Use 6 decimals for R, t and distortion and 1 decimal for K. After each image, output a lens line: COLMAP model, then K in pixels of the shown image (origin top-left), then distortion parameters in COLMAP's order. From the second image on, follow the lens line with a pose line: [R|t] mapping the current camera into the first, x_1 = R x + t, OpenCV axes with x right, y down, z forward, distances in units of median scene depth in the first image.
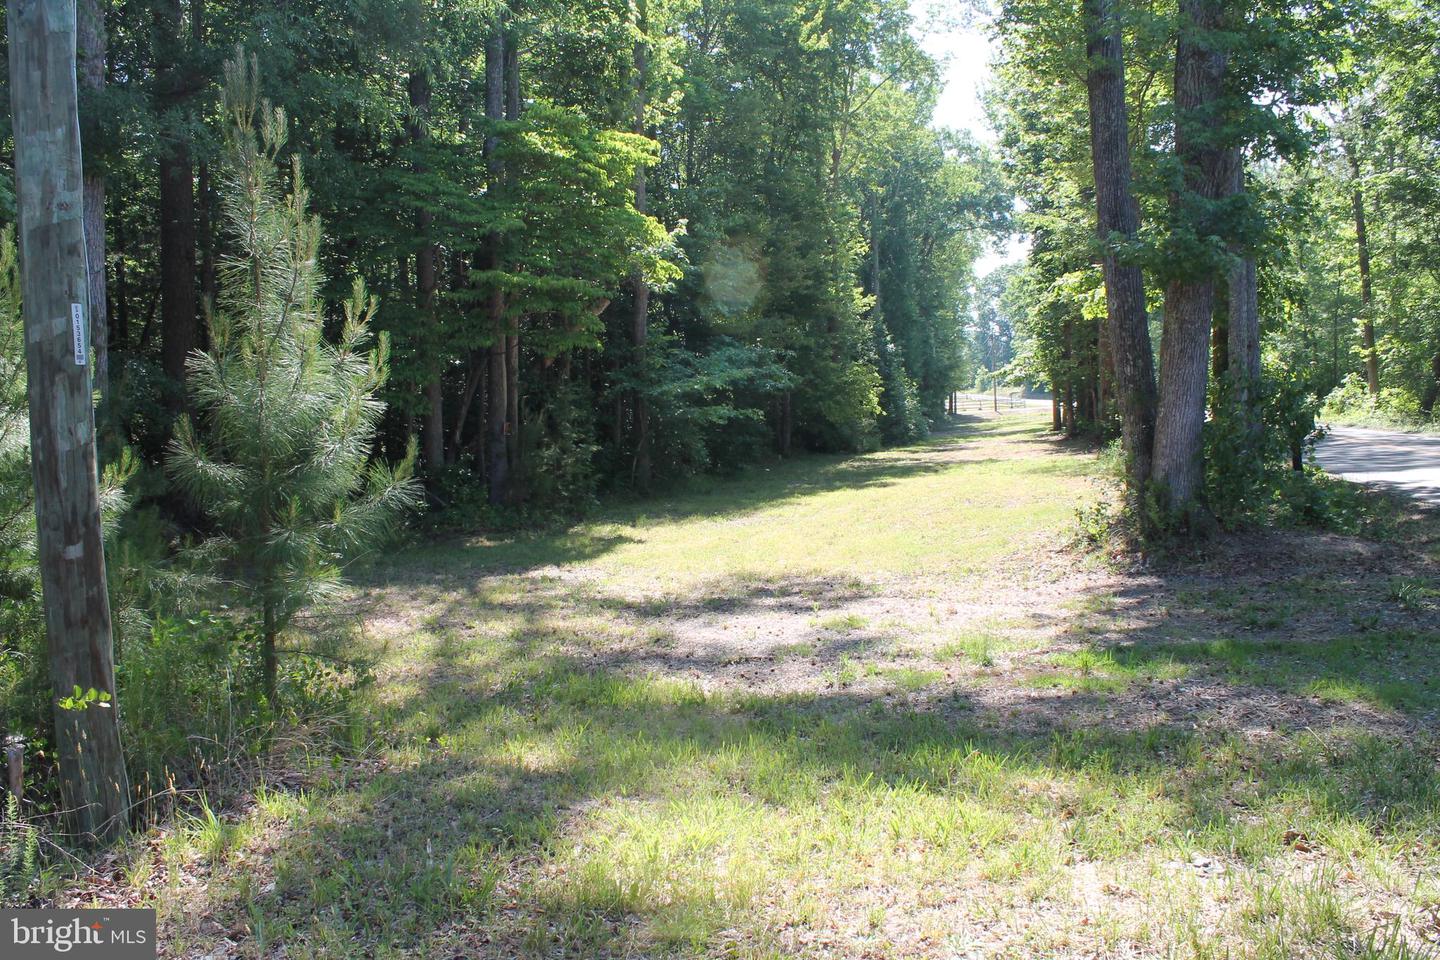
lens RADIAL K [[1214.9, 0, 713.8], [0, 1214.9, 482.3], [0, 0, 1]] dist [-0.164926, 0.143112]
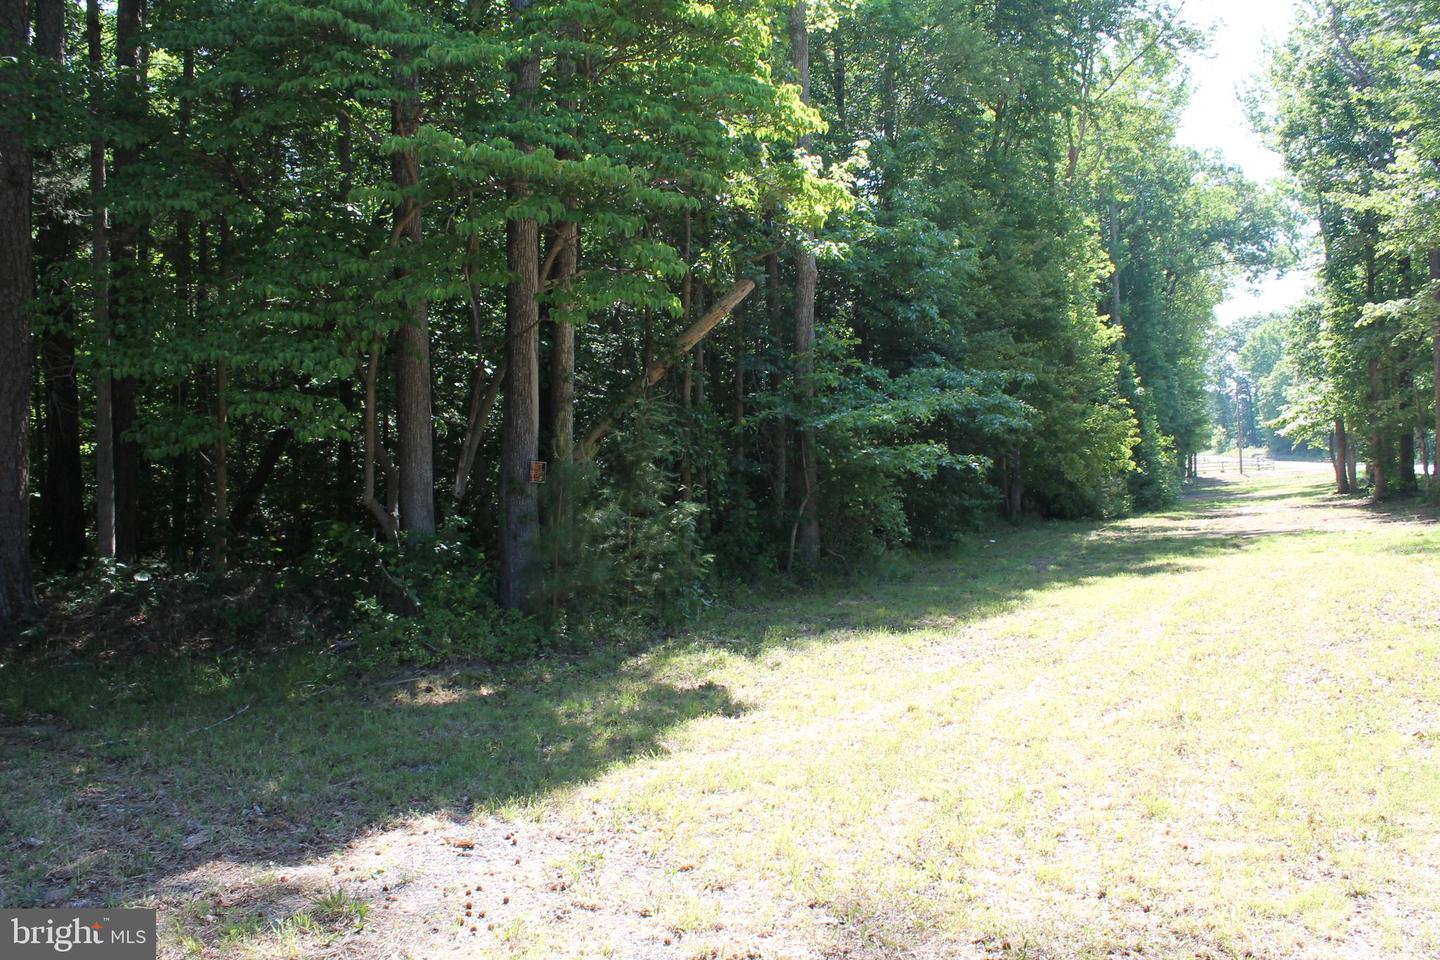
lens RADIAL K [[1214.9, 0, 718.0], [0, 1214.9, 486.6], [0, 0, 1]] dist [-0.164926, 0.143112]
pose [[0.985141, 0.005961, -0.171645, 0.003637], [-0.014372, 0.998753, -0.047805, -0.004317], [0.171146, 0.049562, 0.983998, 0.170641]]
